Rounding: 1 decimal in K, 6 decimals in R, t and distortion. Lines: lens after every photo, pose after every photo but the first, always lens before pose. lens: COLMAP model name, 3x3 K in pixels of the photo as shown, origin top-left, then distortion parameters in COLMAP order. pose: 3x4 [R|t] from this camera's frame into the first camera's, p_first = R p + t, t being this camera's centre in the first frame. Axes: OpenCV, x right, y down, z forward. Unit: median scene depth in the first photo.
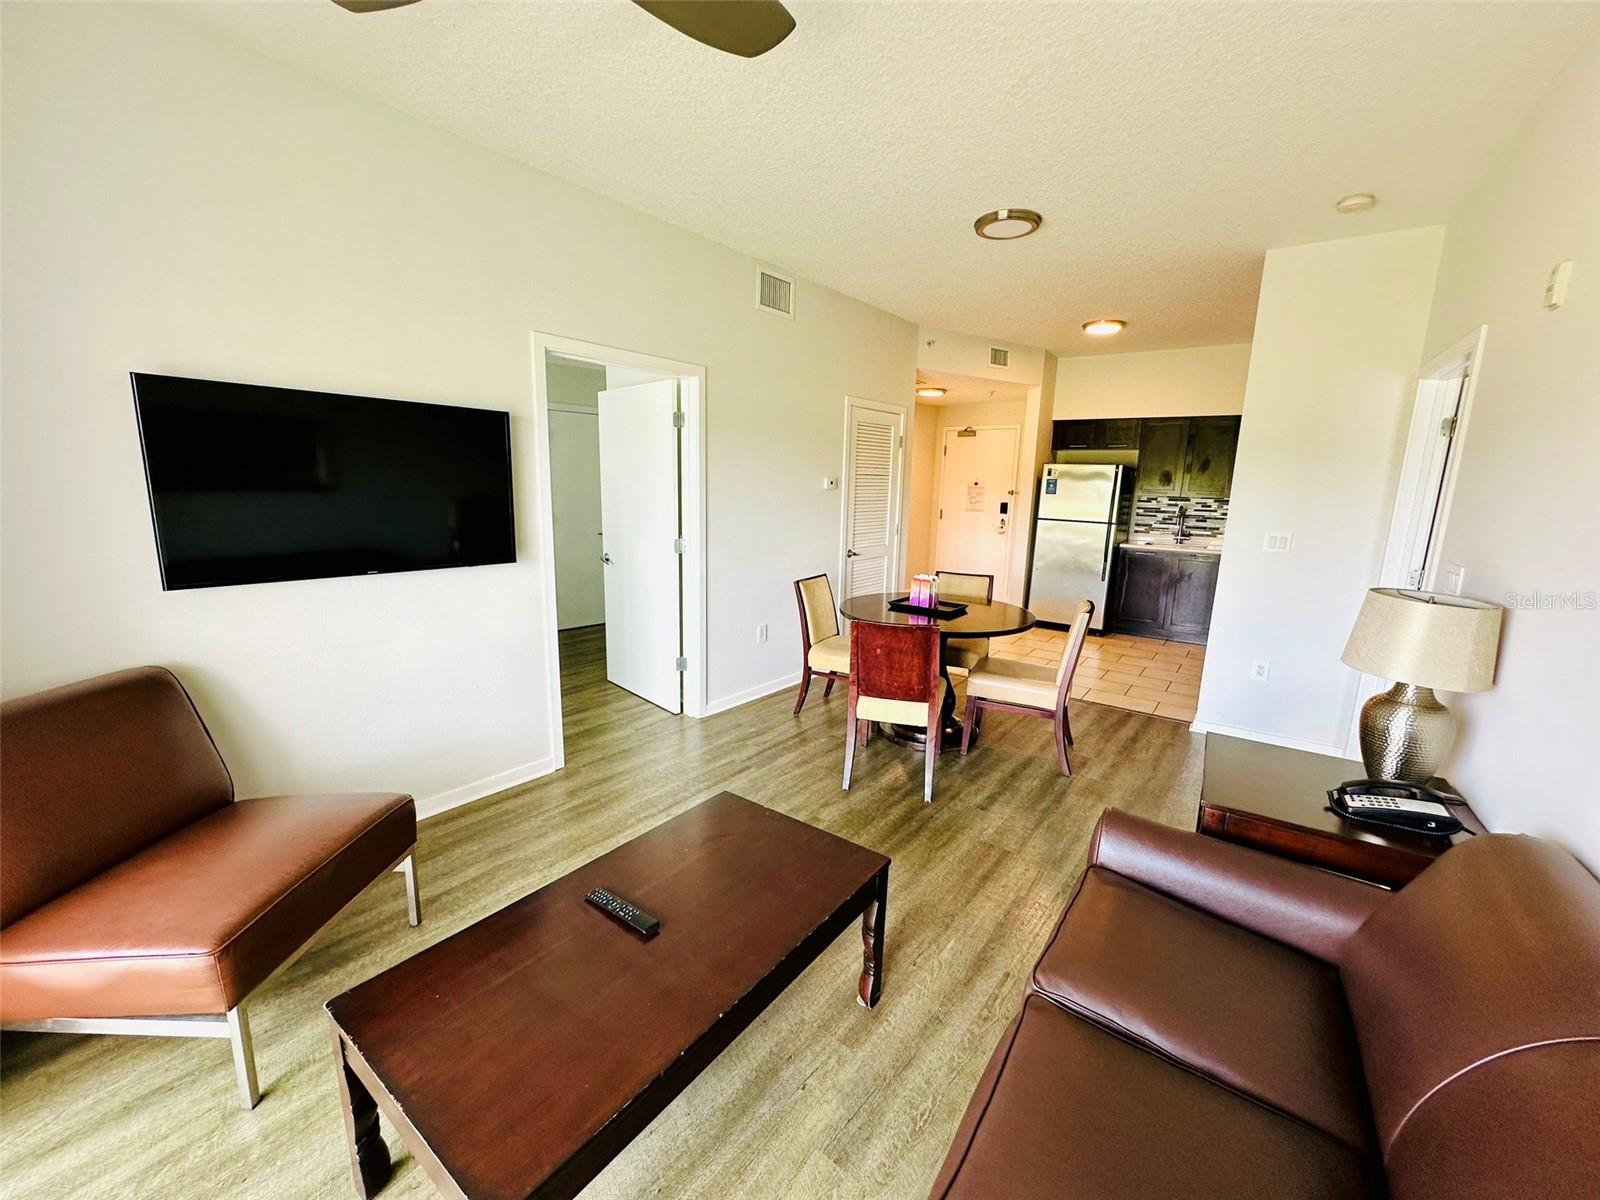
lens RADIAL K [[649.0, 0, 796.5], [0, 649.0, 603.5], [0, 0, 1]] dist [0.001583, 0.000121]
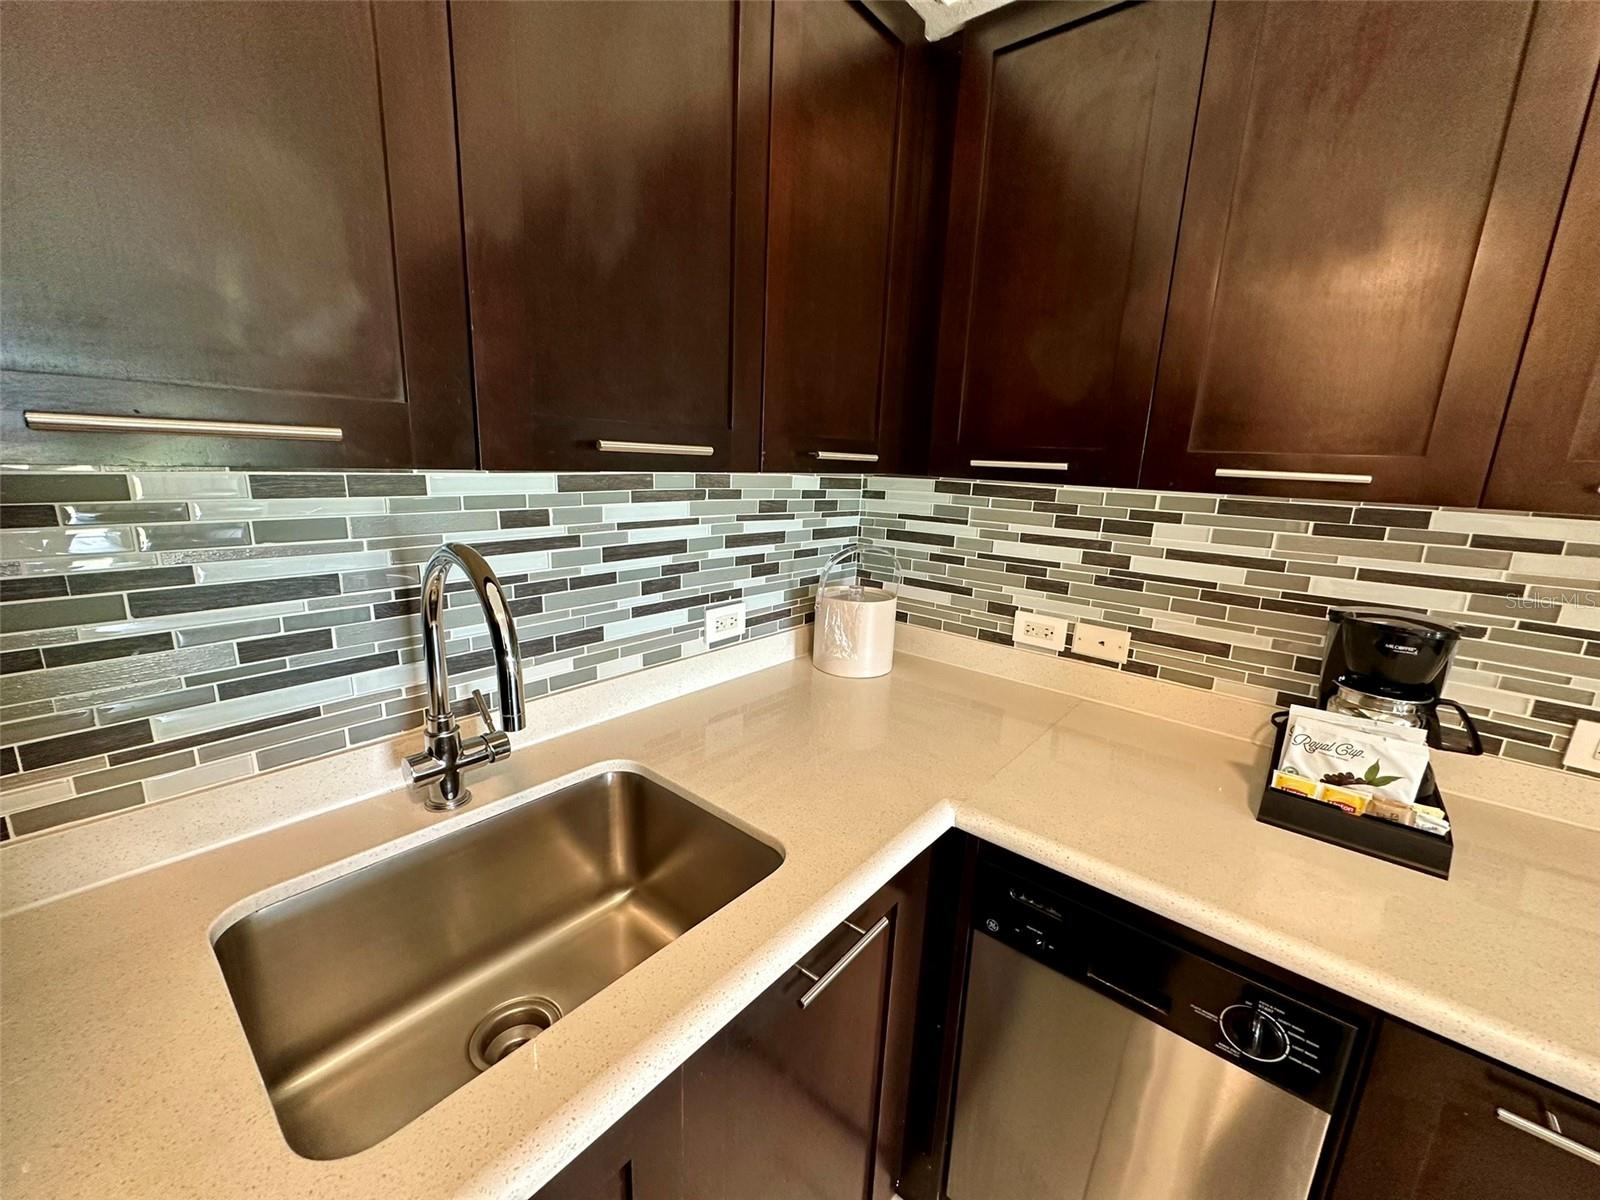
lens RADIAL K [[638.6, 0, 803.6], [0, 638.6, 599.4], [0, 0, 1]] dist [-0.000084, 0.000232]
pose [[0.083352, -0.240896, 0.966965, 0.476240], [0.149487, 0.962385, 0.226869, -0.155515], [-0.985244, 0.125638, 0.116227, 0.911838]]
